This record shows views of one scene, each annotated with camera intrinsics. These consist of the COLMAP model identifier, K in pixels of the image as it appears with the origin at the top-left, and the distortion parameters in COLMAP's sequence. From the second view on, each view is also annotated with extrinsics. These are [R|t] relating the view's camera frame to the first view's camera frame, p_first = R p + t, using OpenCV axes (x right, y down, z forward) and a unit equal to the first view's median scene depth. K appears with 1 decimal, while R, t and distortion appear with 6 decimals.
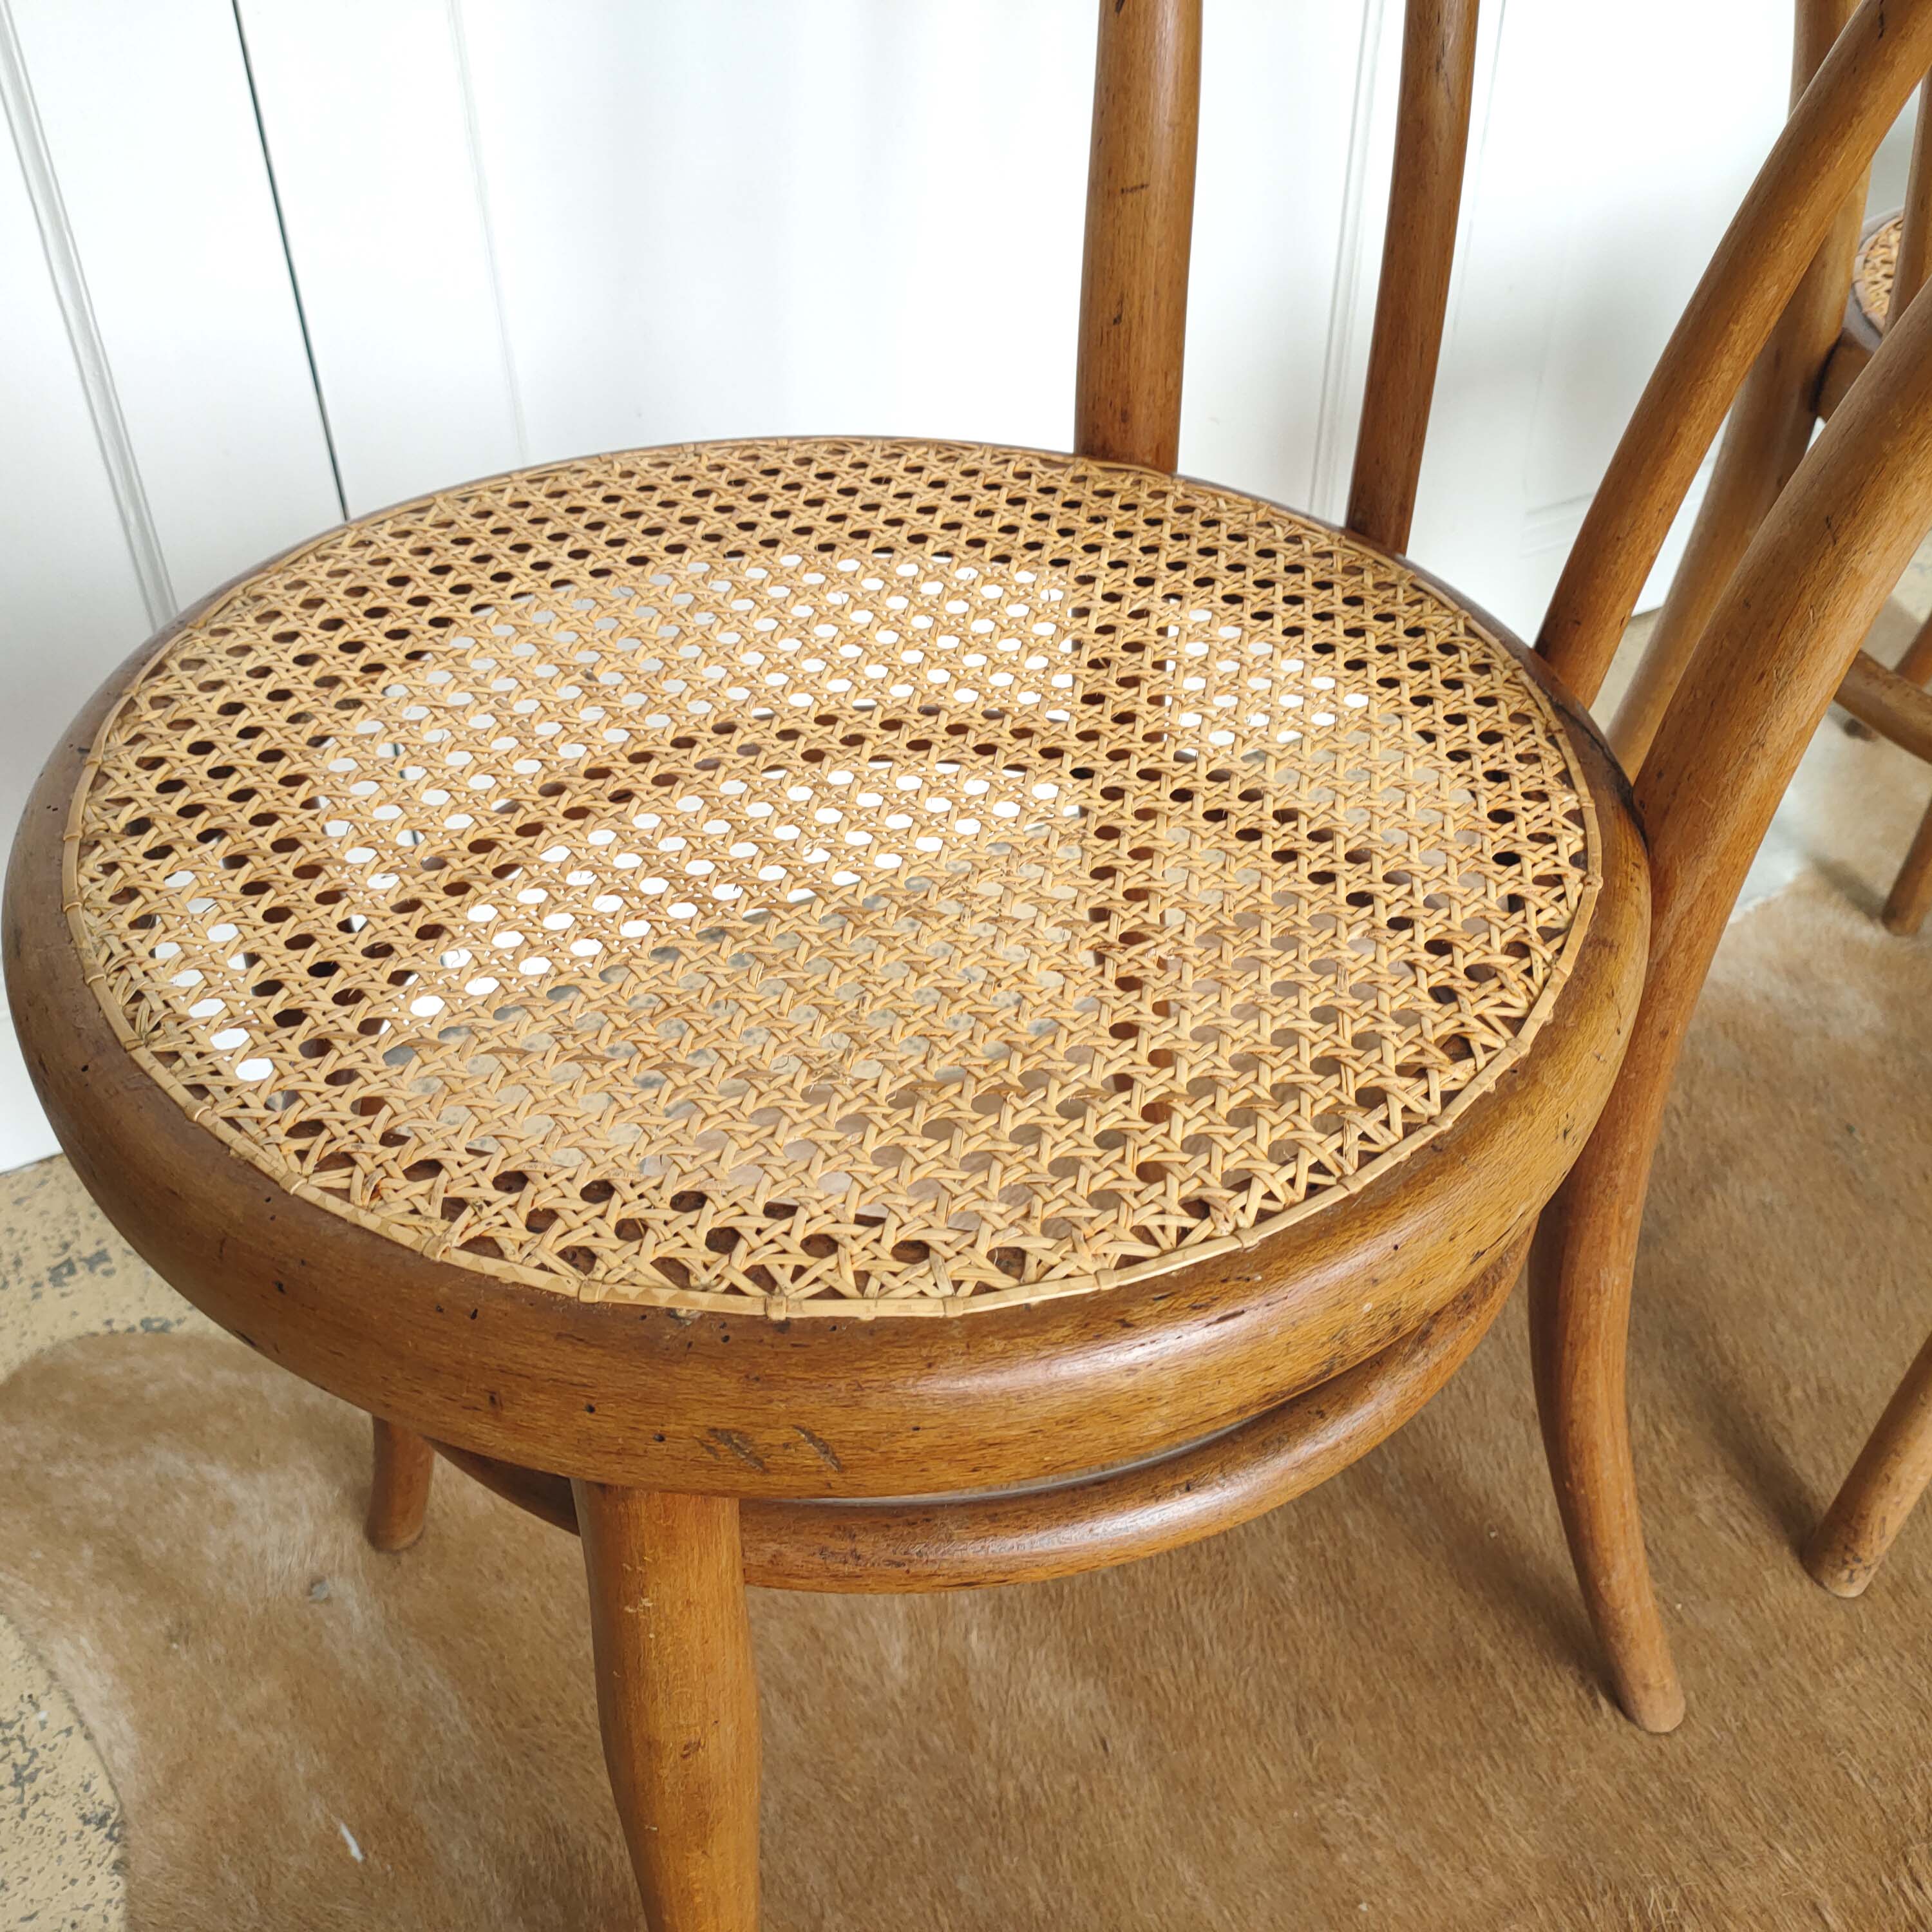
lens RADIAL K [[1941.7, 0, 966.9], [0, 1941.7, 977.3], [0, 0, 1]] dist [0.020894, 0.000000]
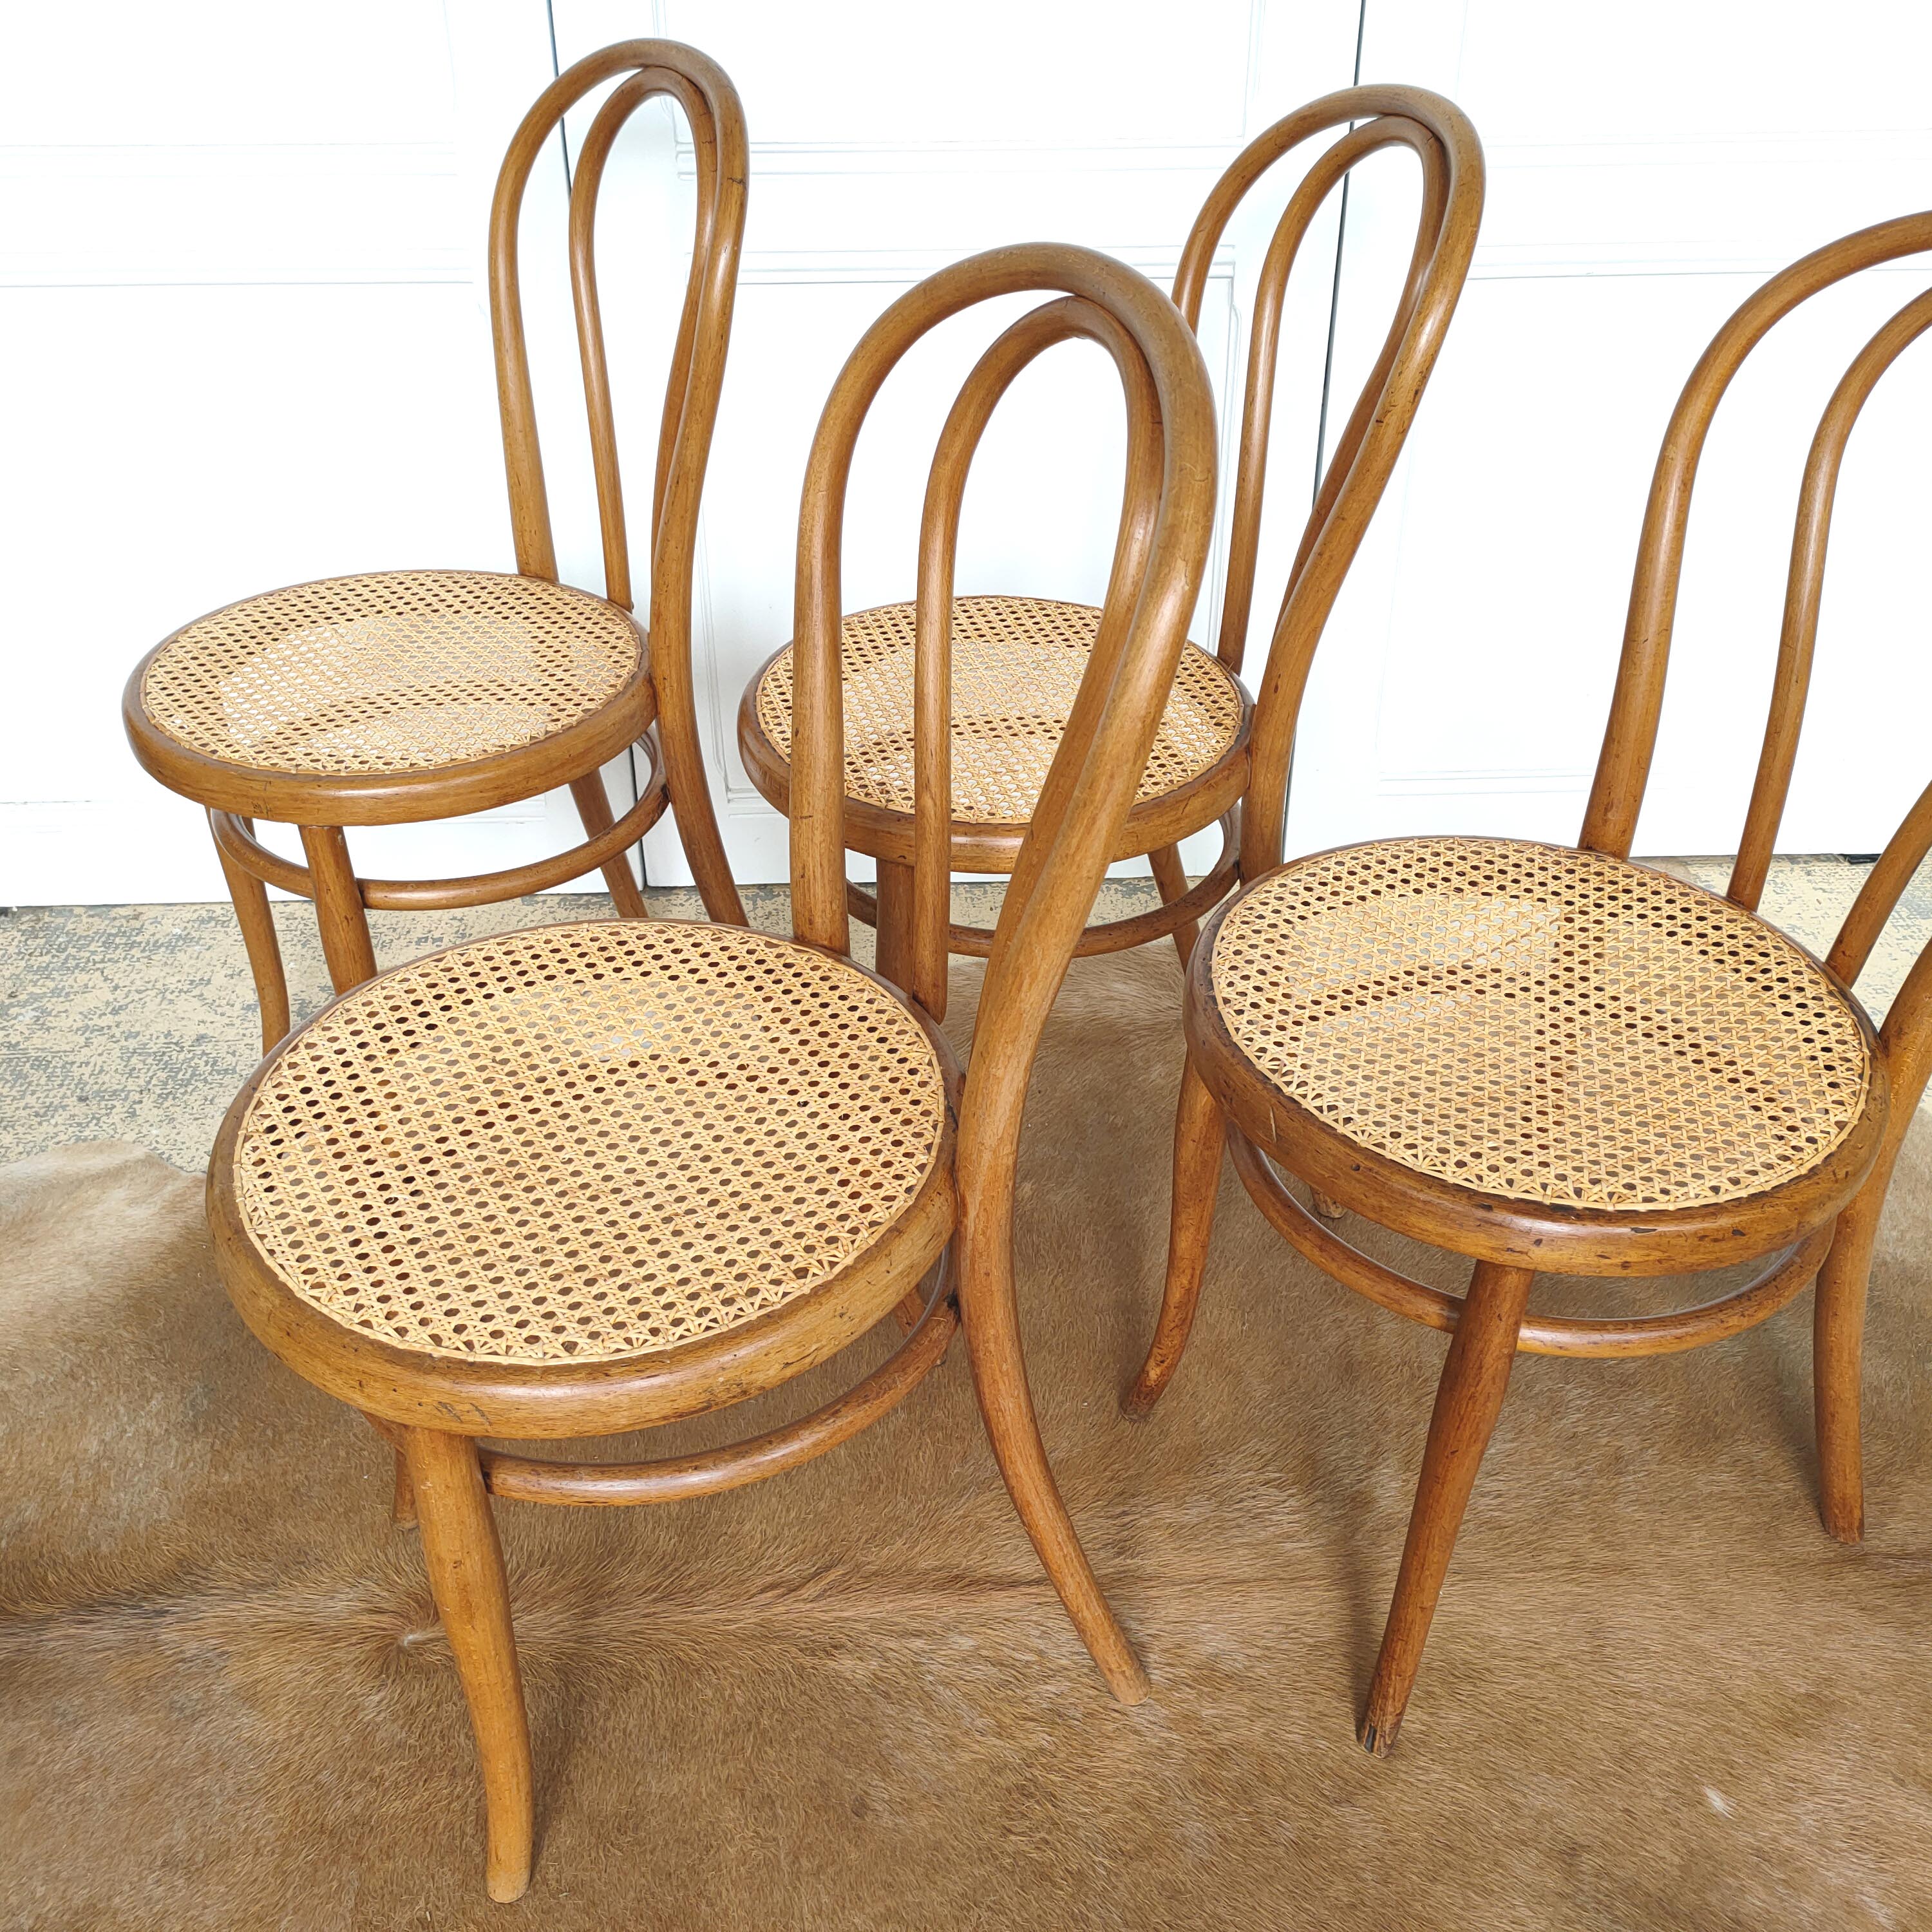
lens RADIAL K [[1941.7, 0, 984.4], [0, 1941.7, 950.7], [0, 0, 1]] dist [0.020894, 0.000000]
pose [[0.991785, 0.058099, -0.113960, 0.781817], [-0.069598, 0.992584, -0.099664, -0.141935], [0.107325, 0.106777, 0.988474, -1.419265]]
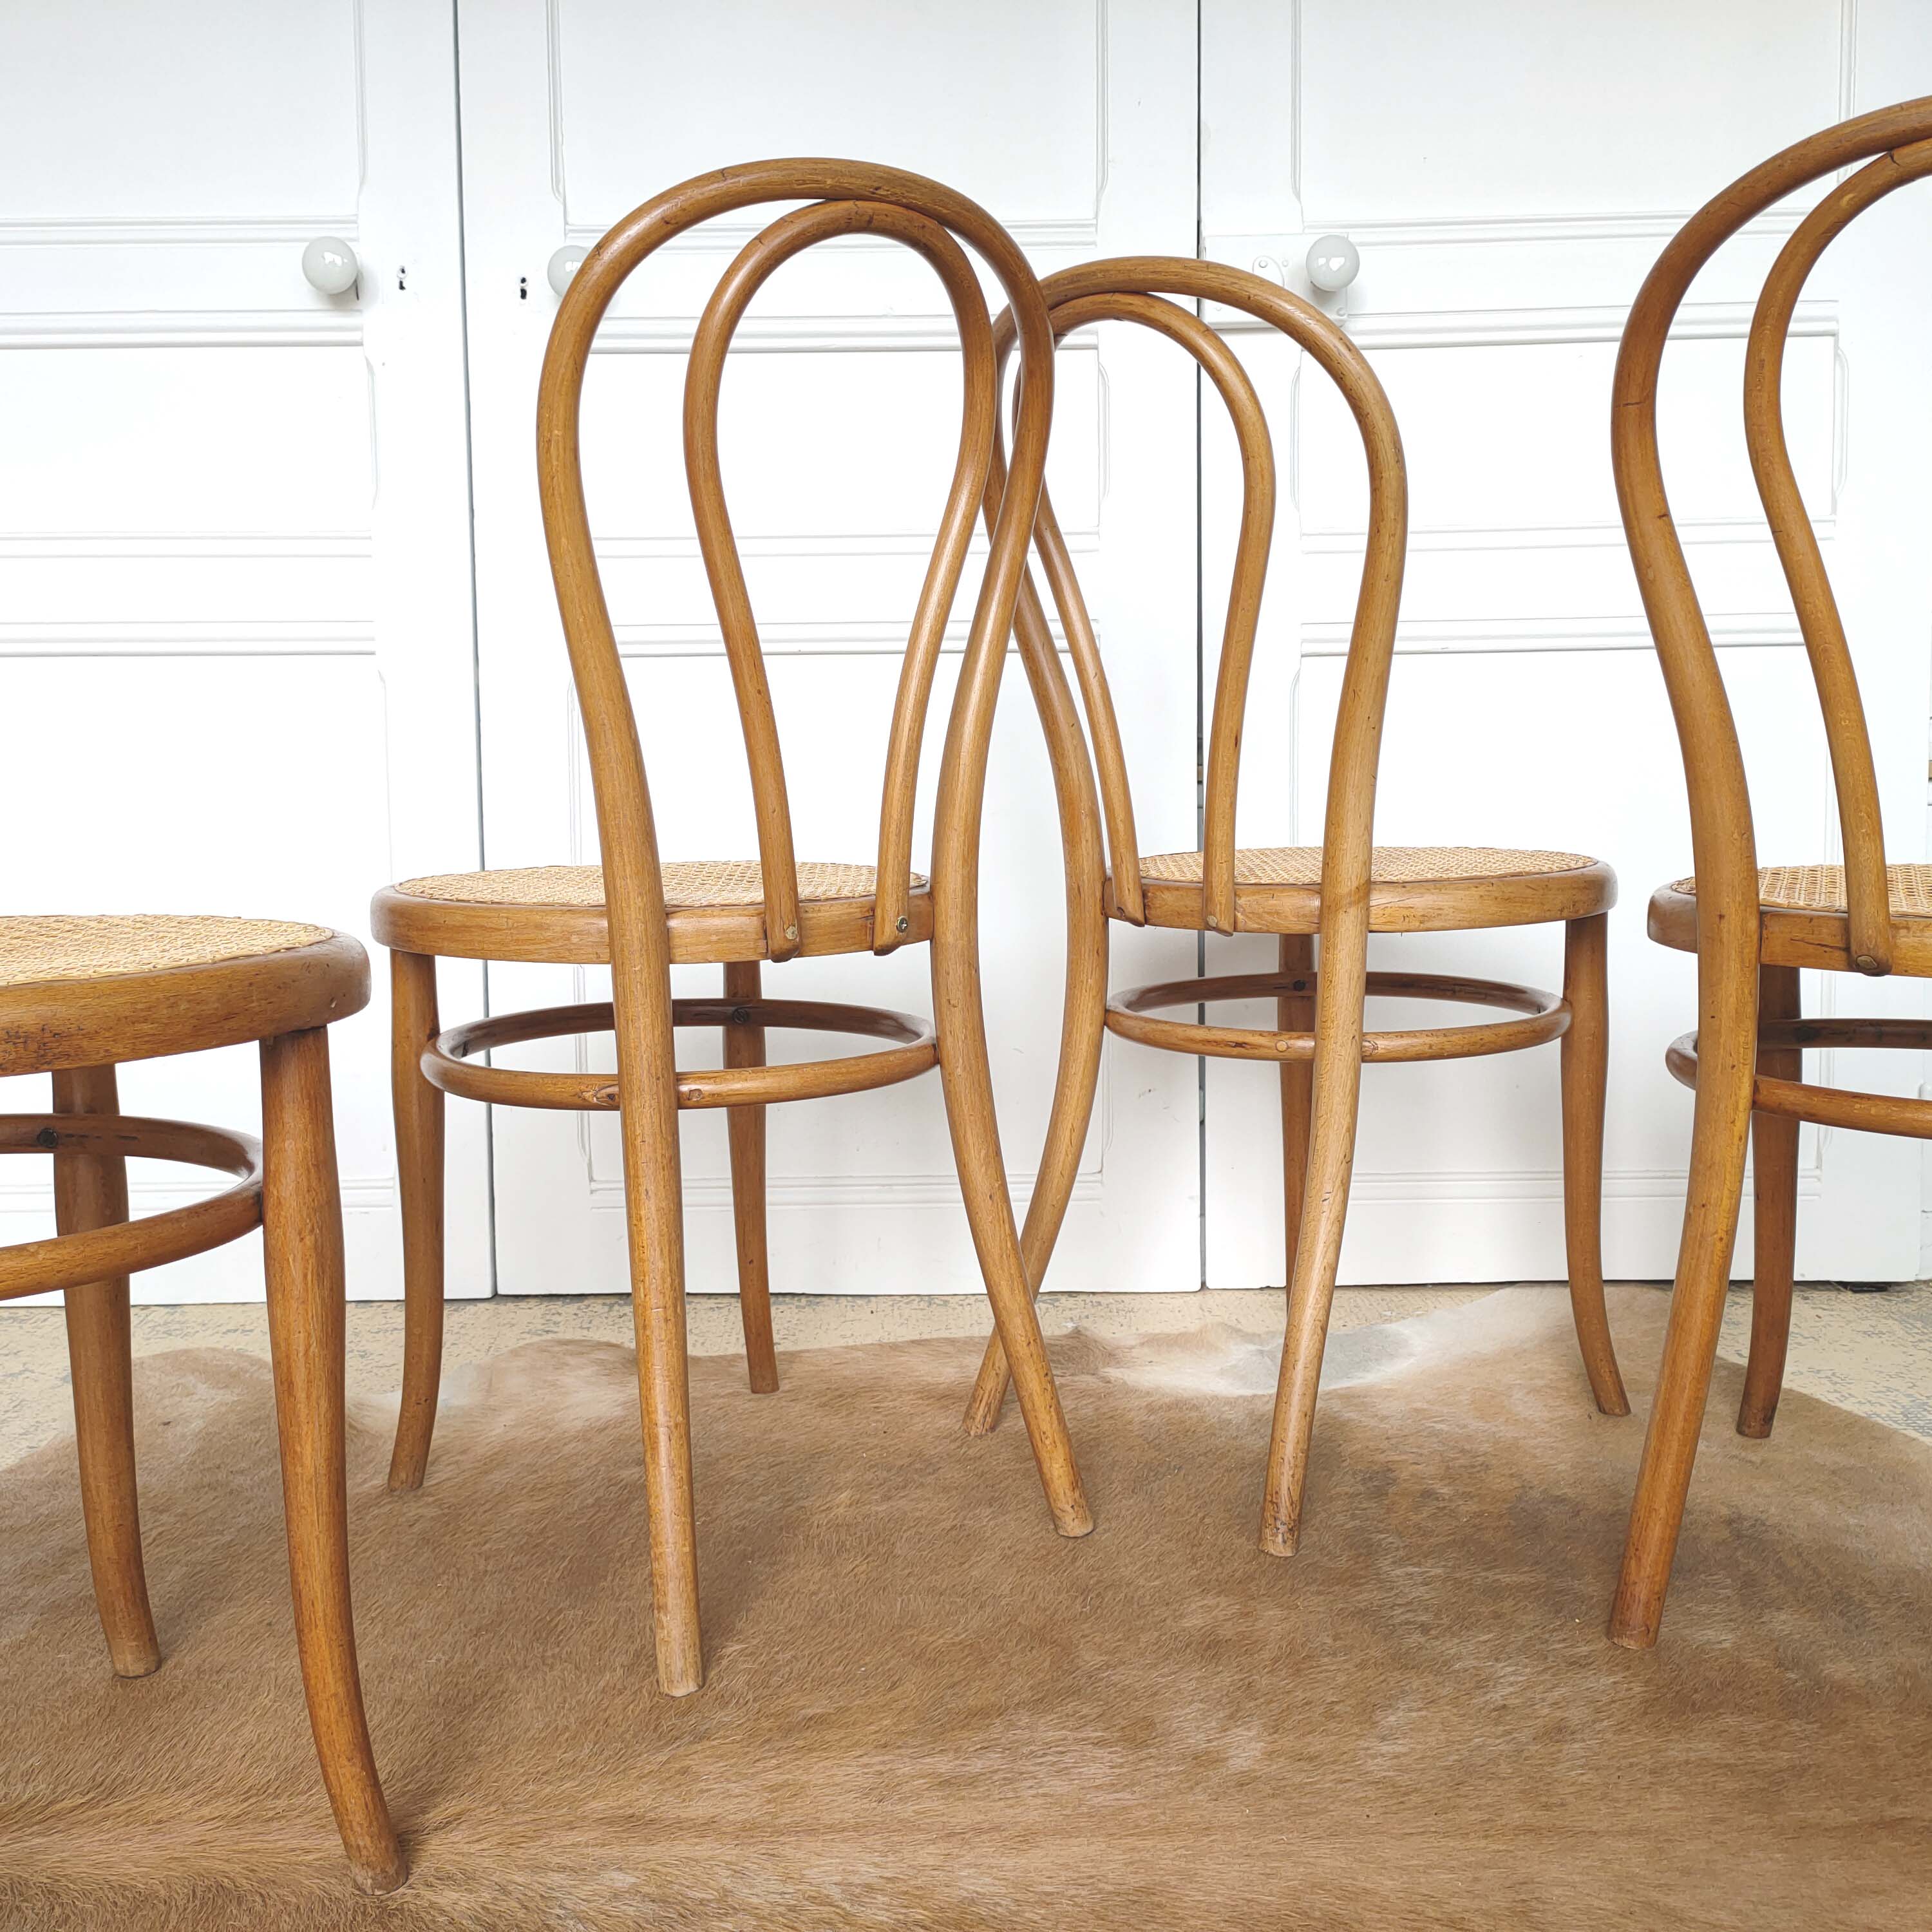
lens RADIAL K [[1941.7, 0, 994.5], [0, 1941.7, 958.1], [0, 0, 1]] dist [0.020894, 0.000000]
pose [[0.984445, -0.009389, -0.175442, 1.333403], [-0.088434, 0.836372, -0.540982, 1.053845], [0.151814, 0.548082, 0.822532, -0.483945]]
